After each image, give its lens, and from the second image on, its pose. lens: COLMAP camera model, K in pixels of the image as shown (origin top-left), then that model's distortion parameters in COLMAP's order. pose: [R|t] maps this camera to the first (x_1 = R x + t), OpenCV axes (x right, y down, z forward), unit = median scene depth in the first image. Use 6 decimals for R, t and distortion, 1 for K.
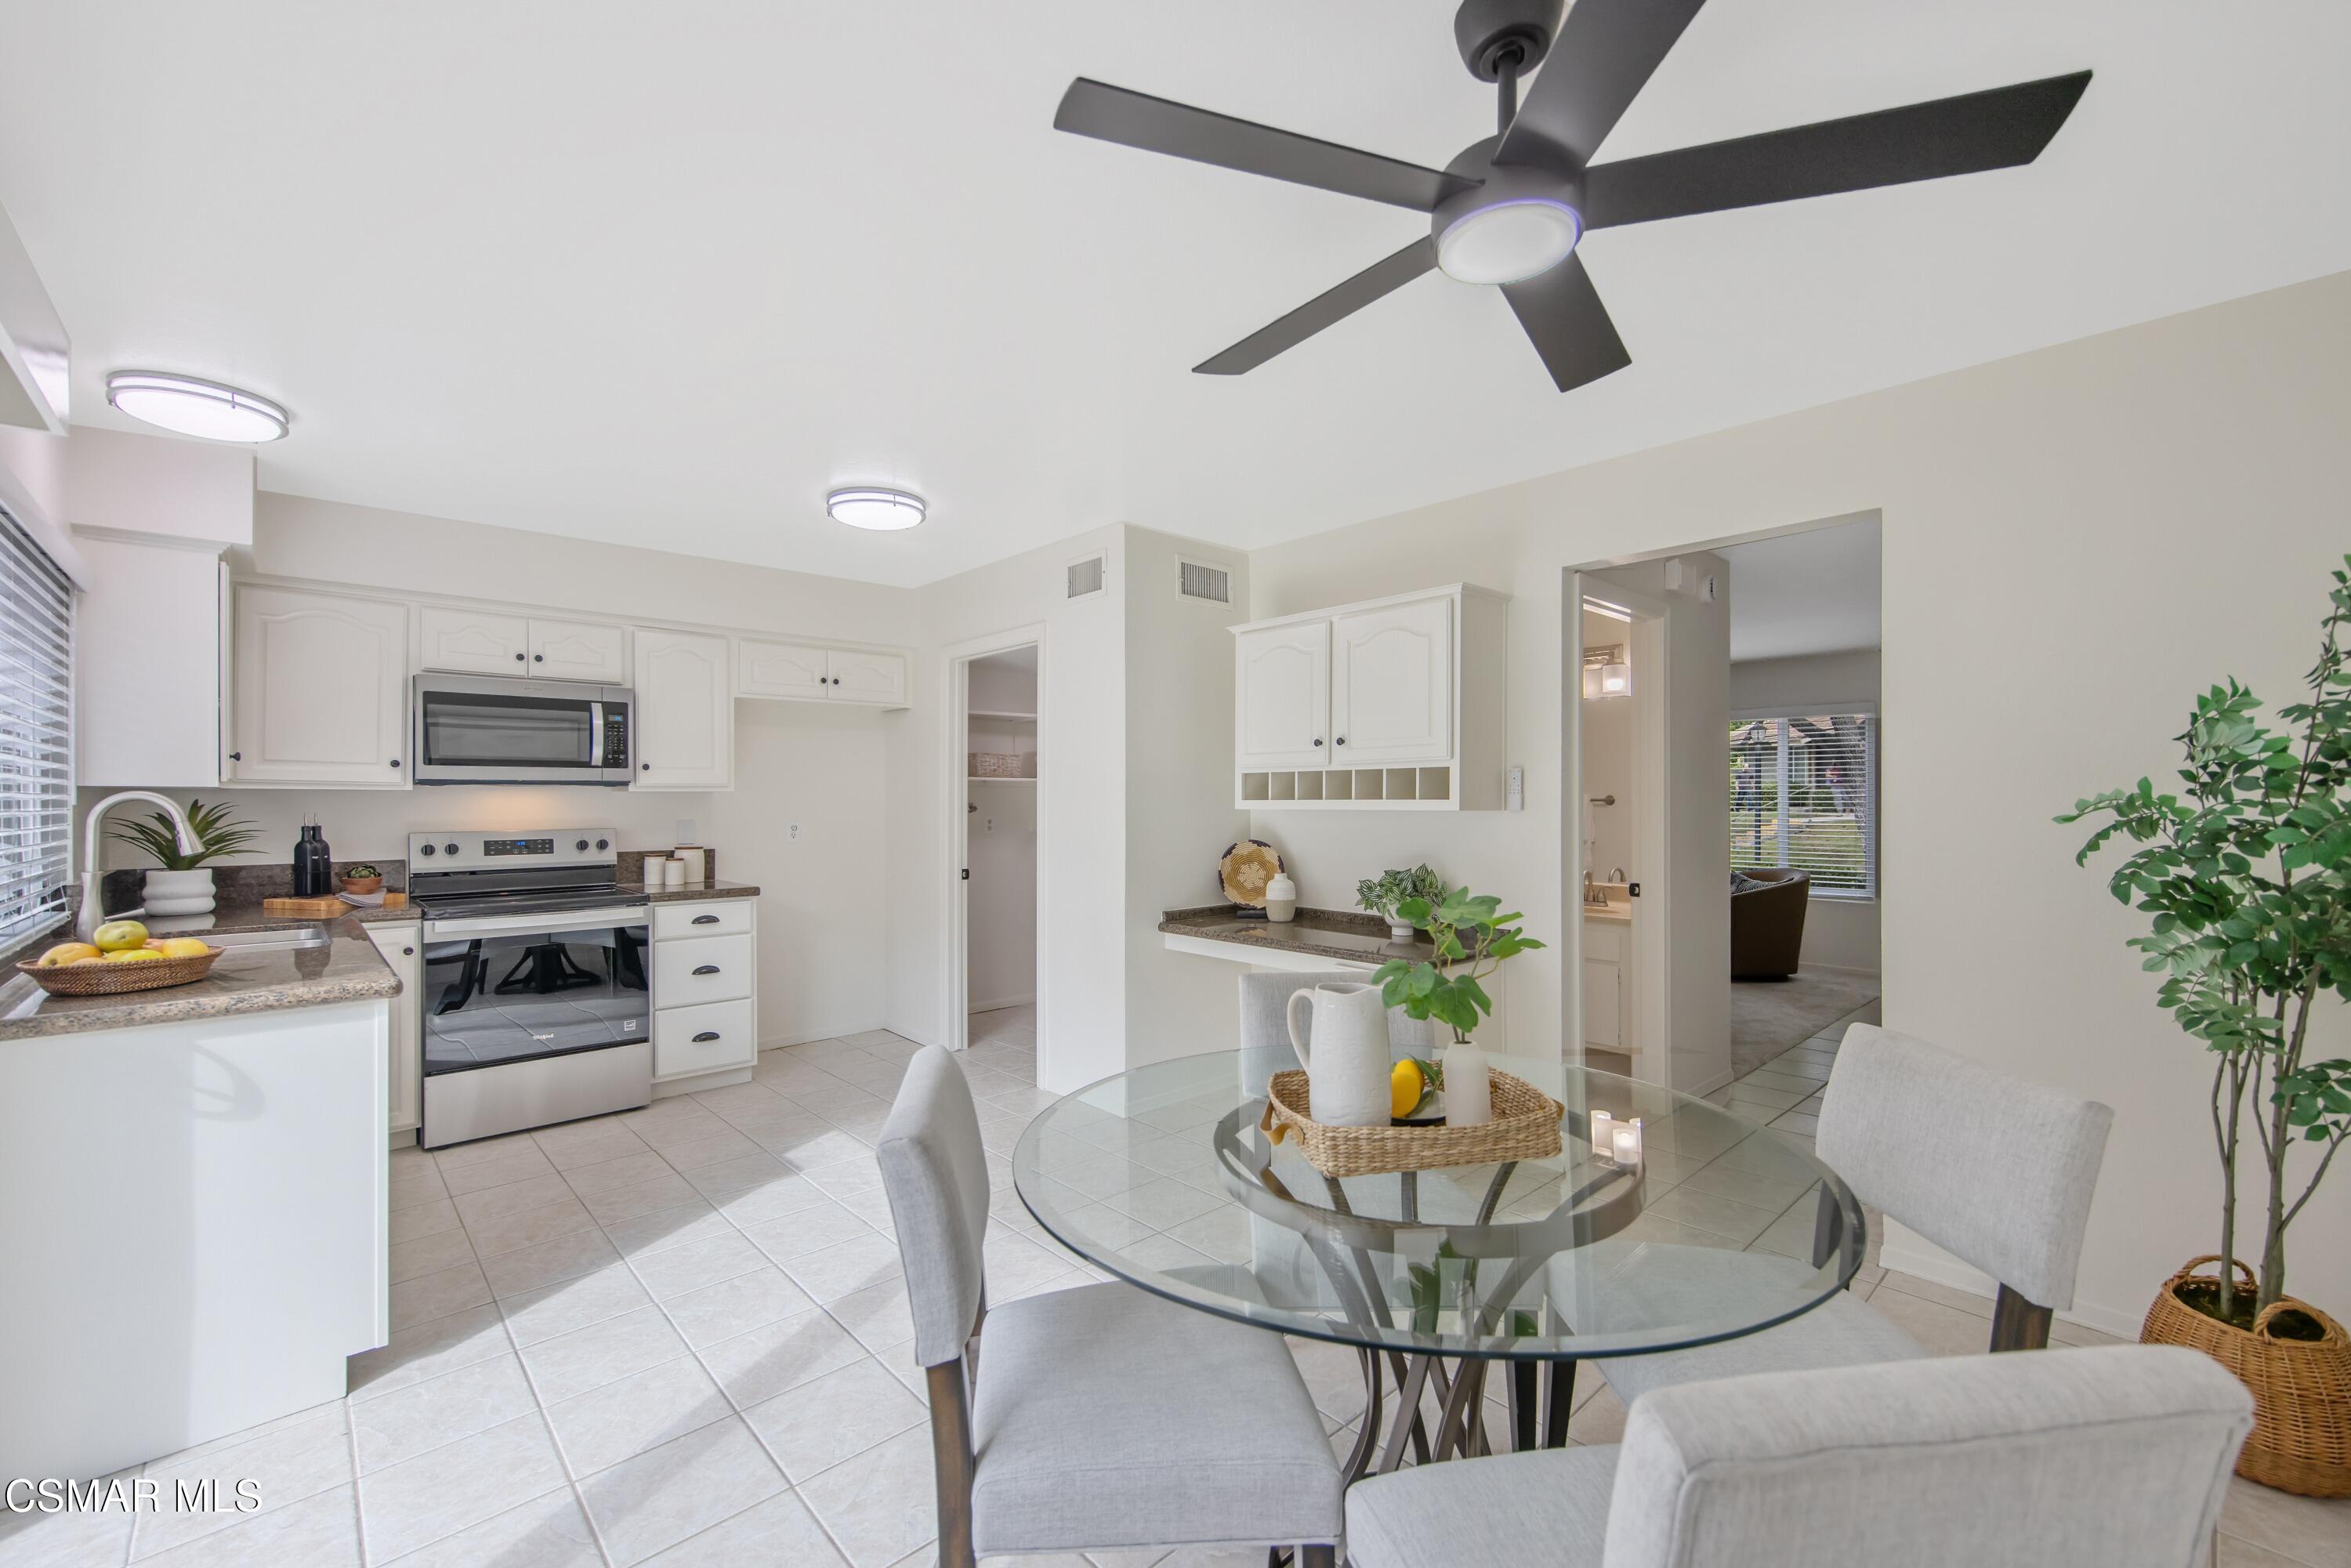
lens RADIAL K [[957.2, 0, 1178.9], [0, 957.2, 800.4], [0, 0, 1]] dist [0.000429, -0.000040]
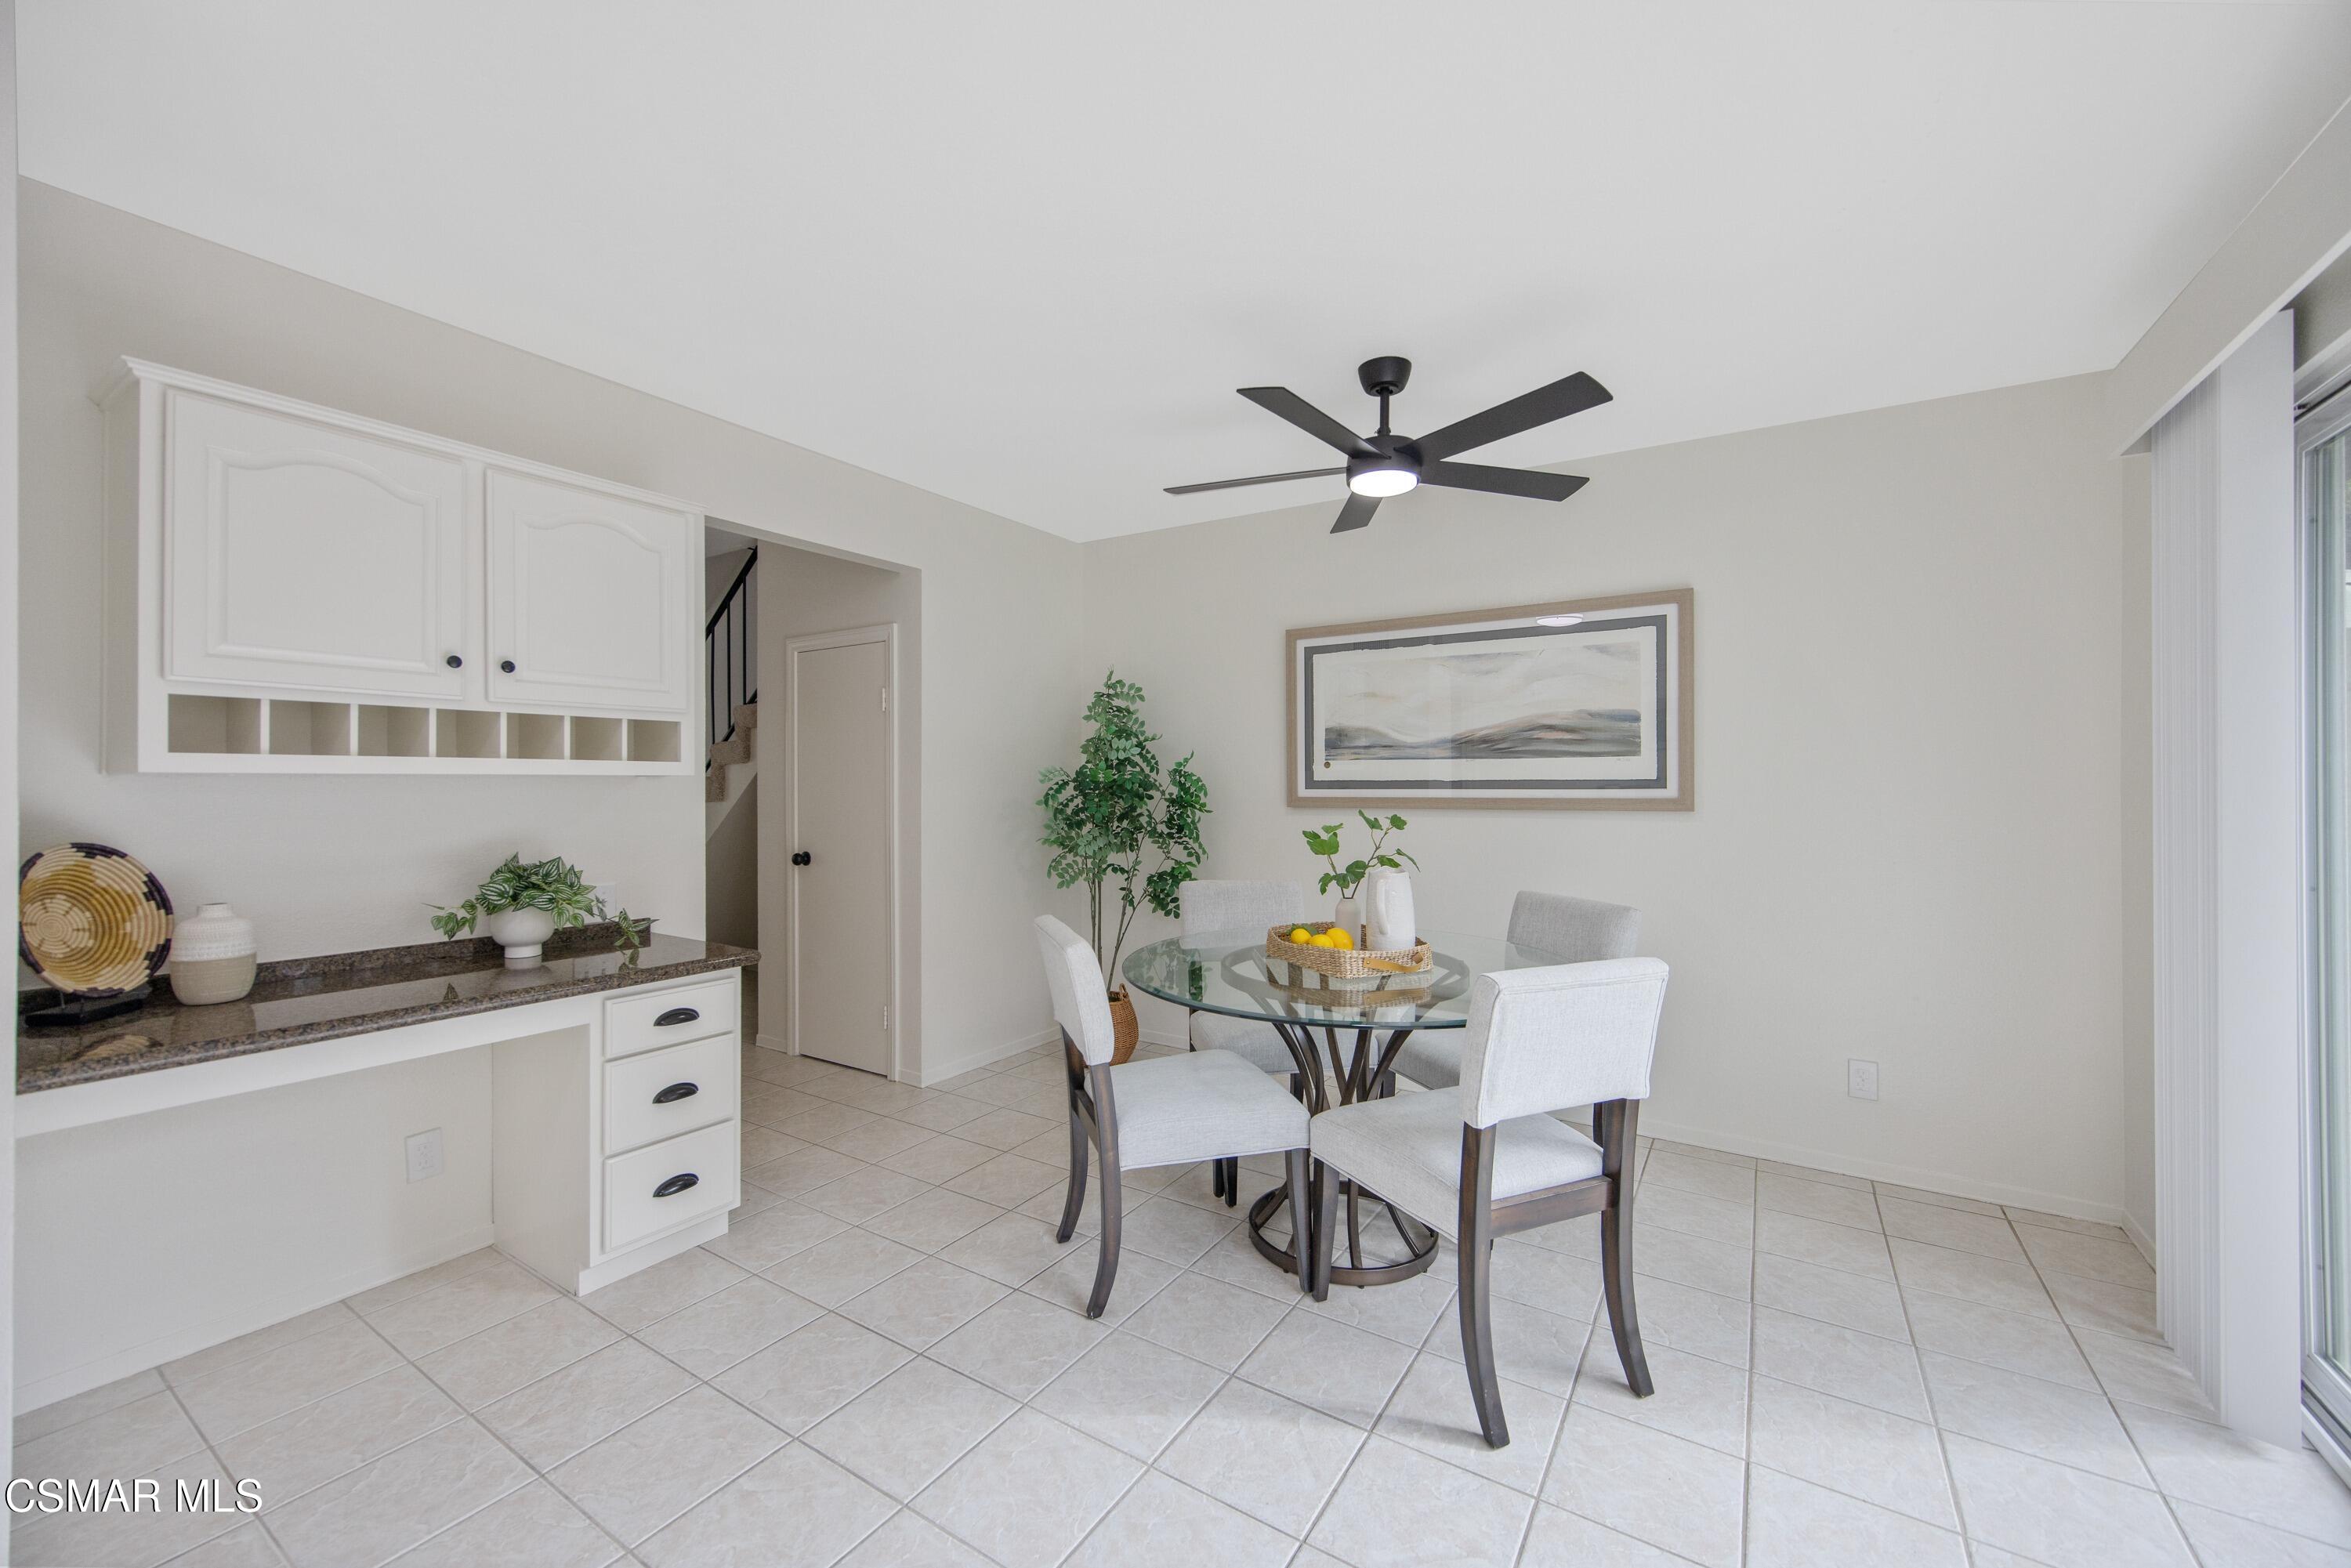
lens RADIAL K [[915.4, 0, 1176.3], [0, 915.4, 787.1], [0, 0, 1]] dist [0.000467, -0.000024]
pose [[-0.239429, -0.001971, 0.970912, -0.471722], [-0.002423, 0.999996, 0.001433, 0.014959], [-0.970911, -0.002010, -0.239433, 0.635836]]
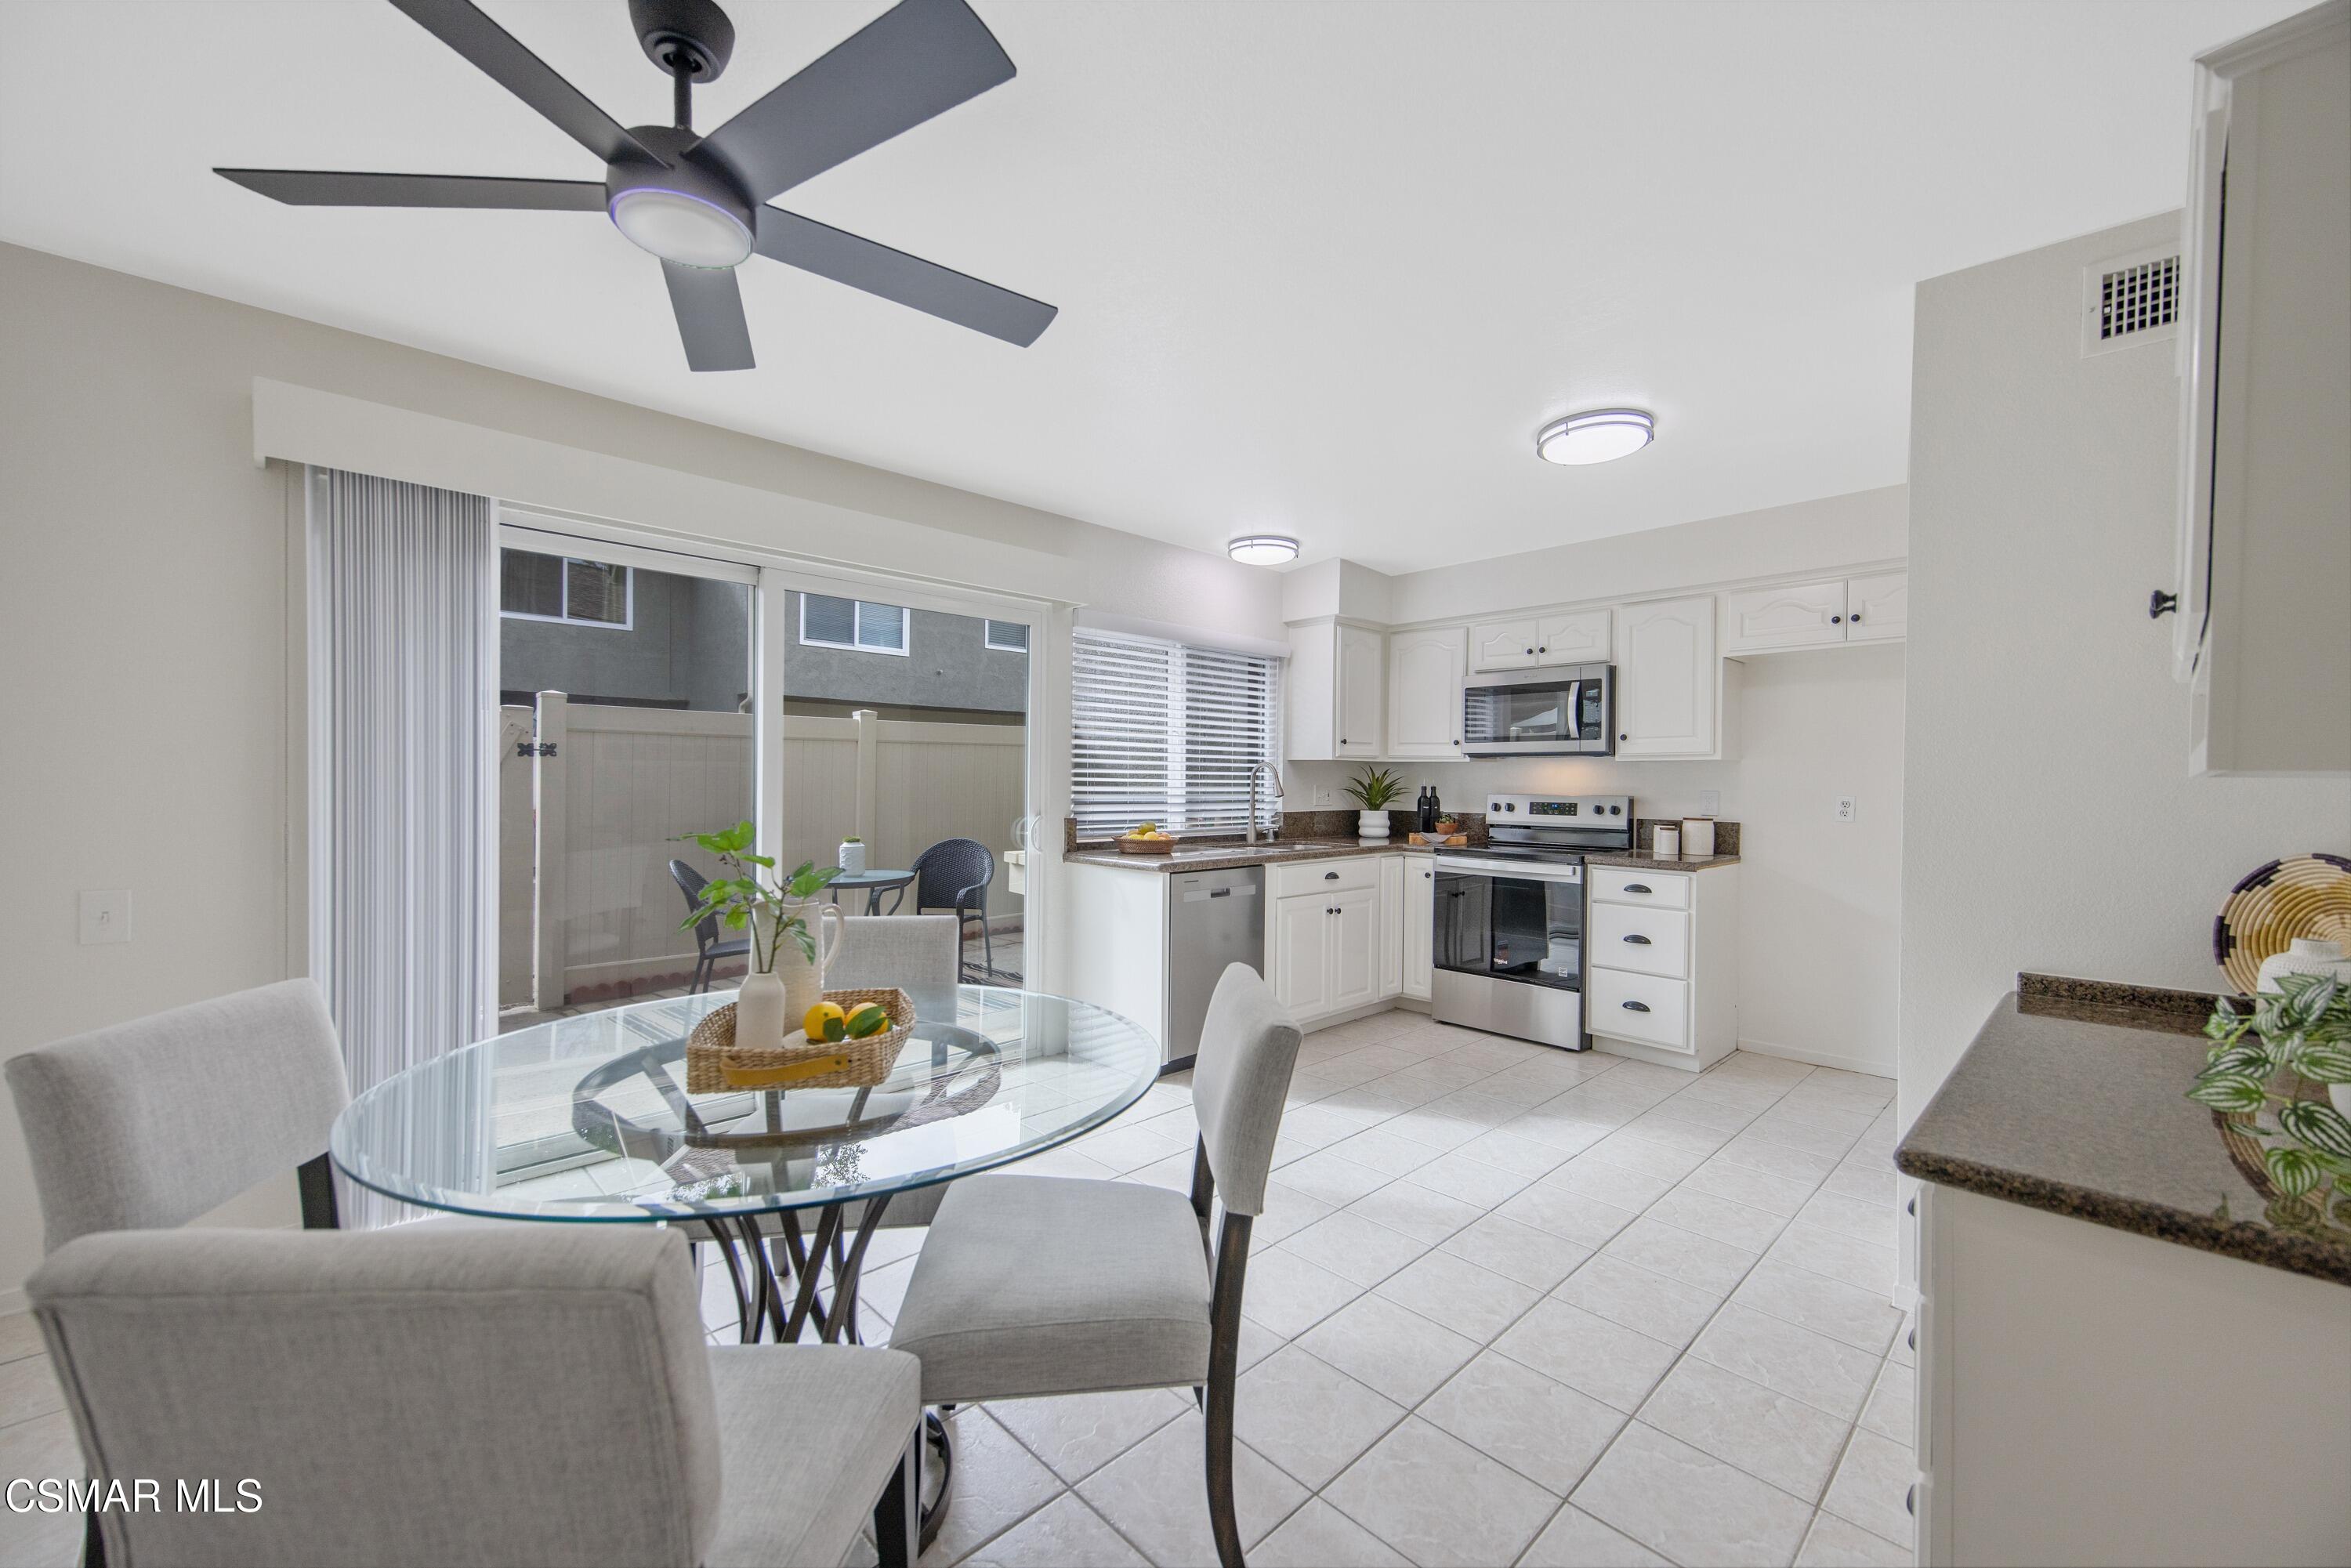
lens RADIAL K [[932.7, 0, 1178.2], [0, 932.7, 789.5], [0, 0, 1]] dist [0.000545, 0.000003]
pose [[0.017329, 0.014732, -0.999741, 0.486027], [-0.010012, 0.999844, 0.014560, 0.013012], [0.999800, 0.009757, 0.017473, 0.528785]]
